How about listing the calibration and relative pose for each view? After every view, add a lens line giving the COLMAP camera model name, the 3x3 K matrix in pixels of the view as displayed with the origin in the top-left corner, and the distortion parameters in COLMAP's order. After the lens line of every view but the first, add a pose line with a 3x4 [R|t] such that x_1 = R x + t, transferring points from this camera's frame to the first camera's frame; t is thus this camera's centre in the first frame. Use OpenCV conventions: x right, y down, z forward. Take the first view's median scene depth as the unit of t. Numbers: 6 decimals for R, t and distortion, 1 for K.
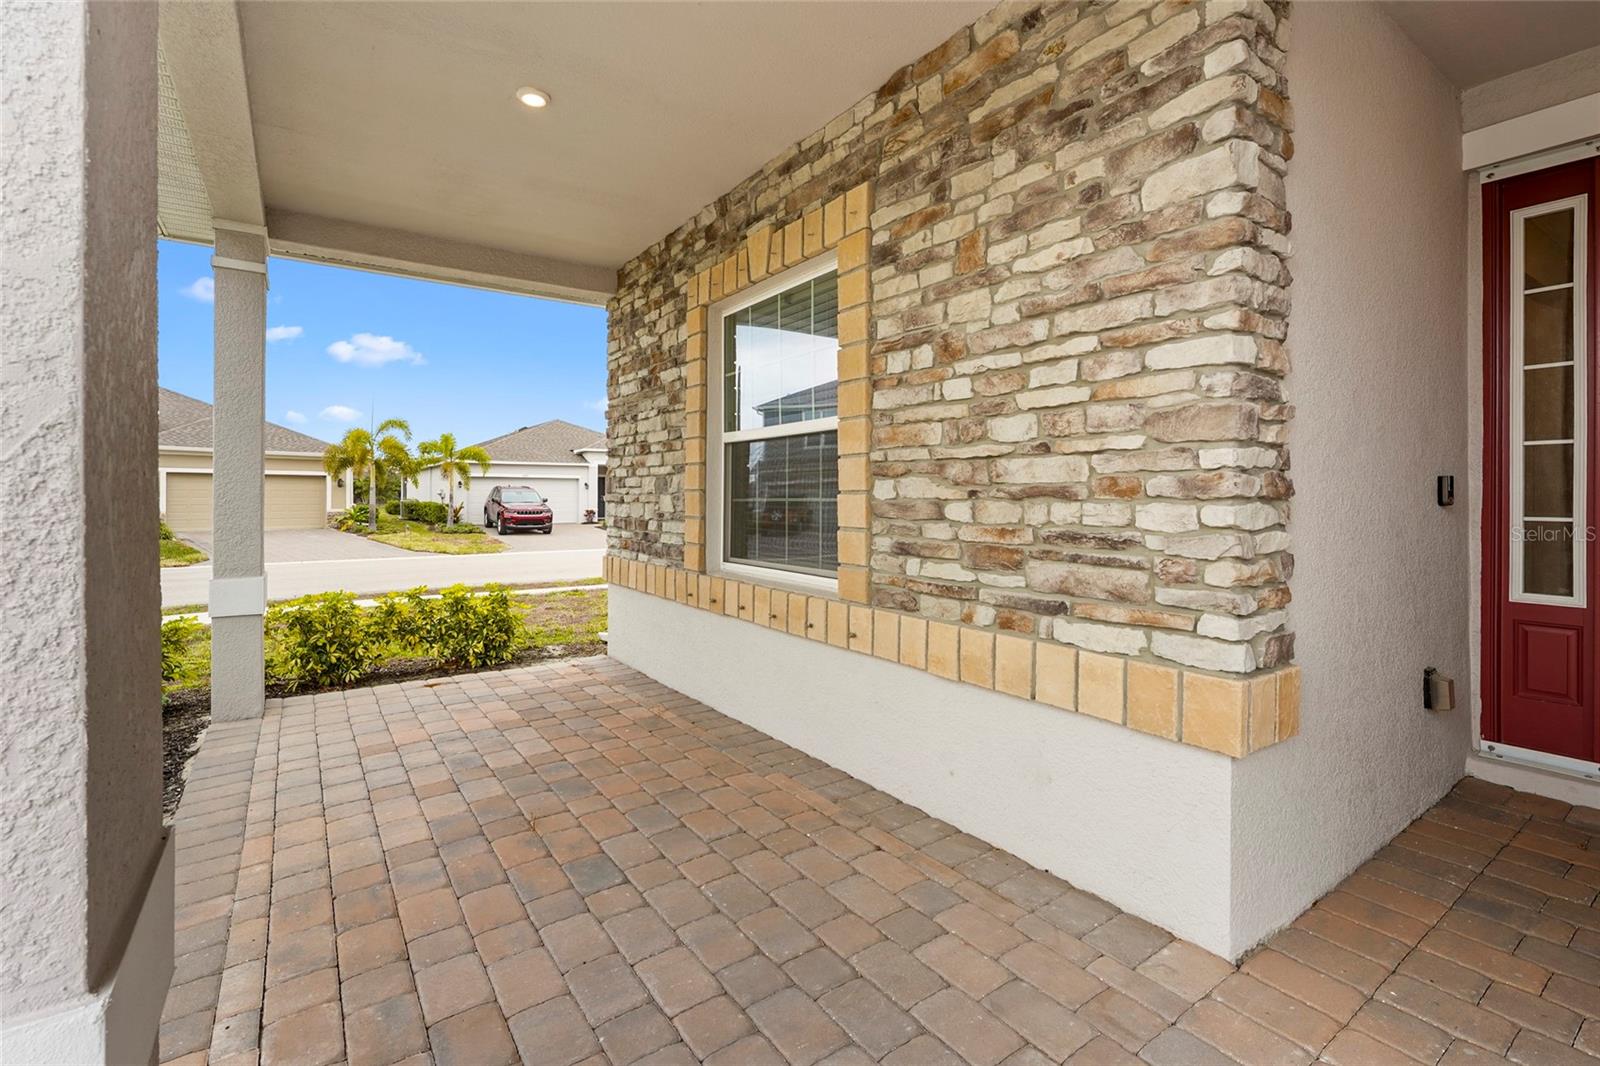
lens RADIAL K [[715.0, 0, 807.0], [0, 715.0, 517.1], [0, 0, 1]] dist [-0.002521, 0.000074]
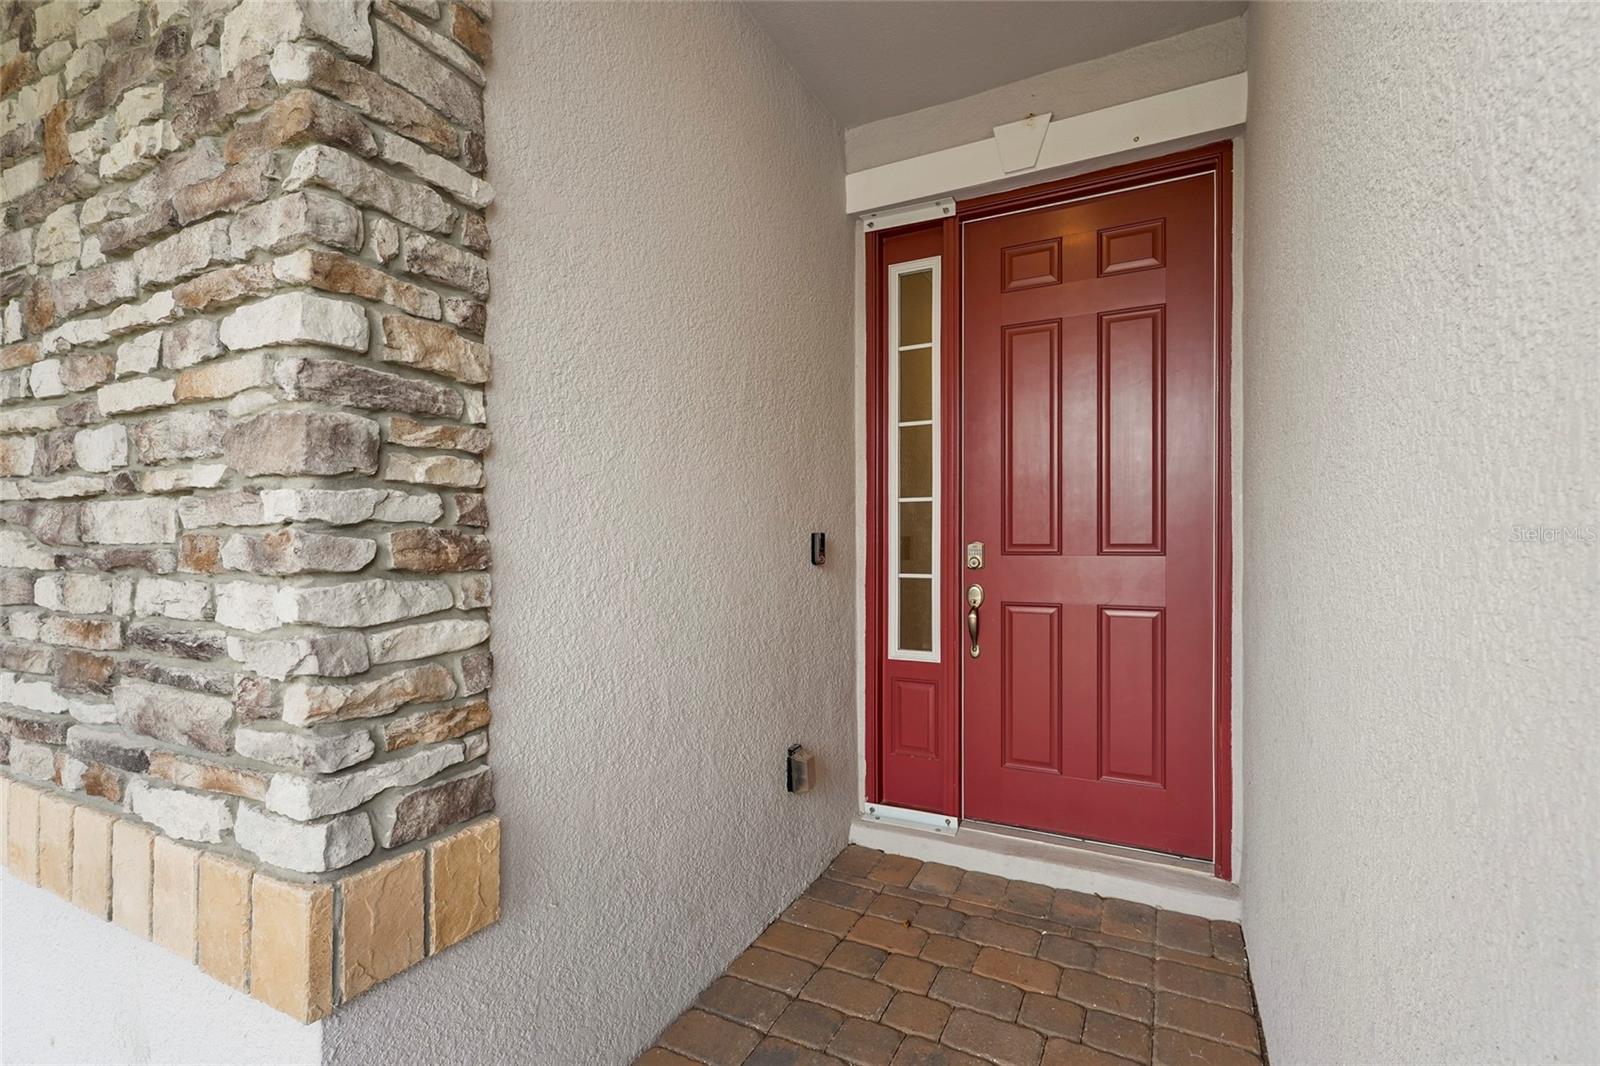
lens RADIAL K [[705.7, 0, 800.5], [0, 705.7, 579.7], [0, 0, 1]] dist [-0.002127, -0.000193]
pose [[0.885855, -0.026809, 0.463186, 0.514590], [0.017588, 0.999552, 0.024217, -0.021816], [-0.463628, -0.013306, 0.885930, 0.227231]]
